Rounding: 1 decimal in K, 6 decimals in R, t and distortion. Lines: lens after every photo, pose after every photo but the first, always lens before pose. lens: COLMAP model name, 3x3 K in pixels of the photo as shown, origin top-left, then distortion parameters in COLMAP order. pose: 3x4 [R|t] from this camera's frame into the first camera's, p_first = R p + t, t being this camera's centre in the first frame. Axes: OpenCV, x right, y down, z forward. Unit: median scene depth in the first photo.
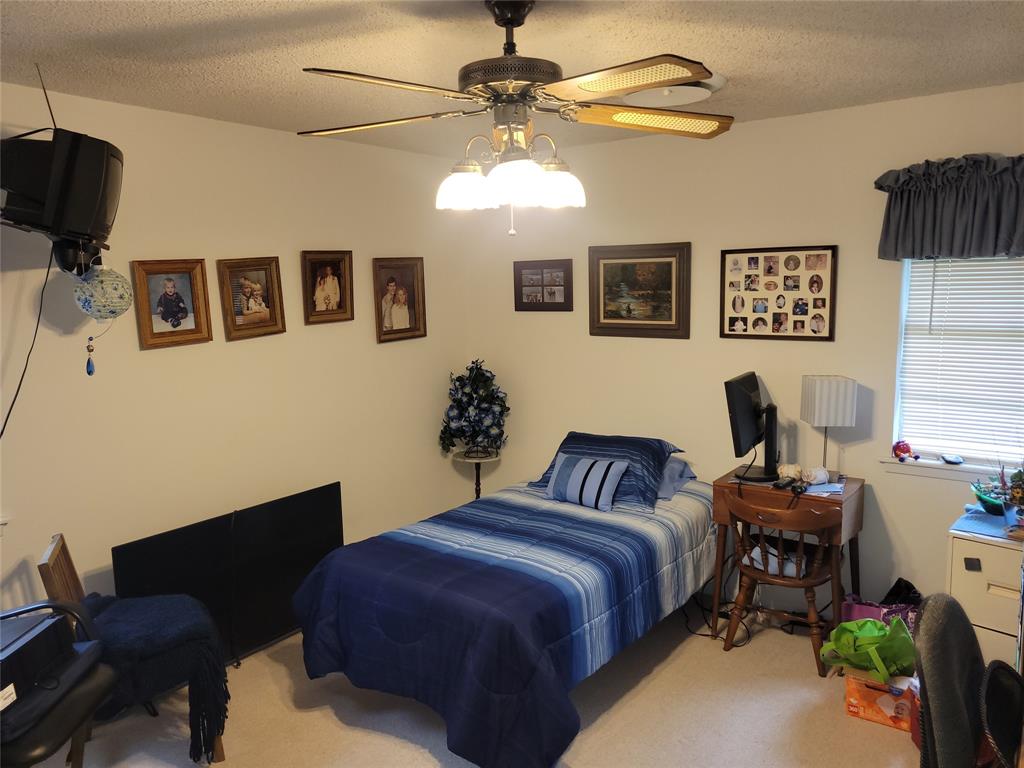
lens RADIAL K [[770.4, 0, 505.2], [0, 770.4, 378.5], [0, 0, 1]] dist [0.045716, -0.029466]
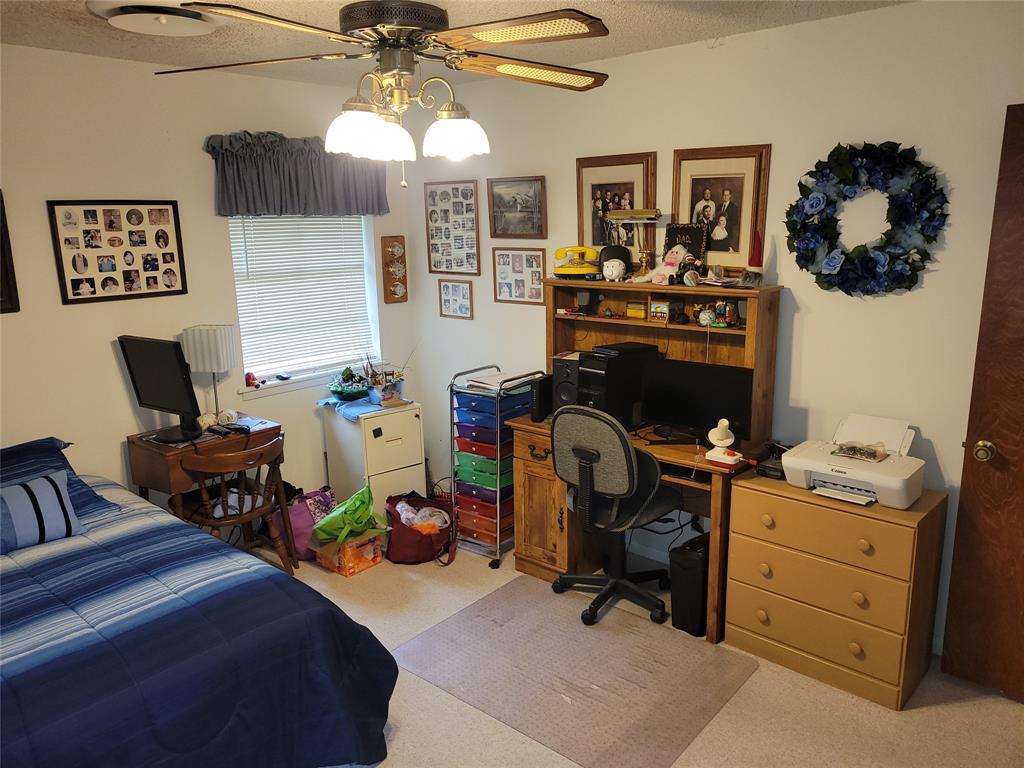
lens RADIAL K [[770.4, 0, 505.2], [0, 770.4, 378.5], [0, 0, 1]] dist [0.045716, -0.029466]
pose [[0.065676, -0.184650, 0.980608, -0.580426], [0.156840, 0.972424, 0.172604, -0.048665], [-0.985438, 0.142463, 0.092826, 0.482270]]
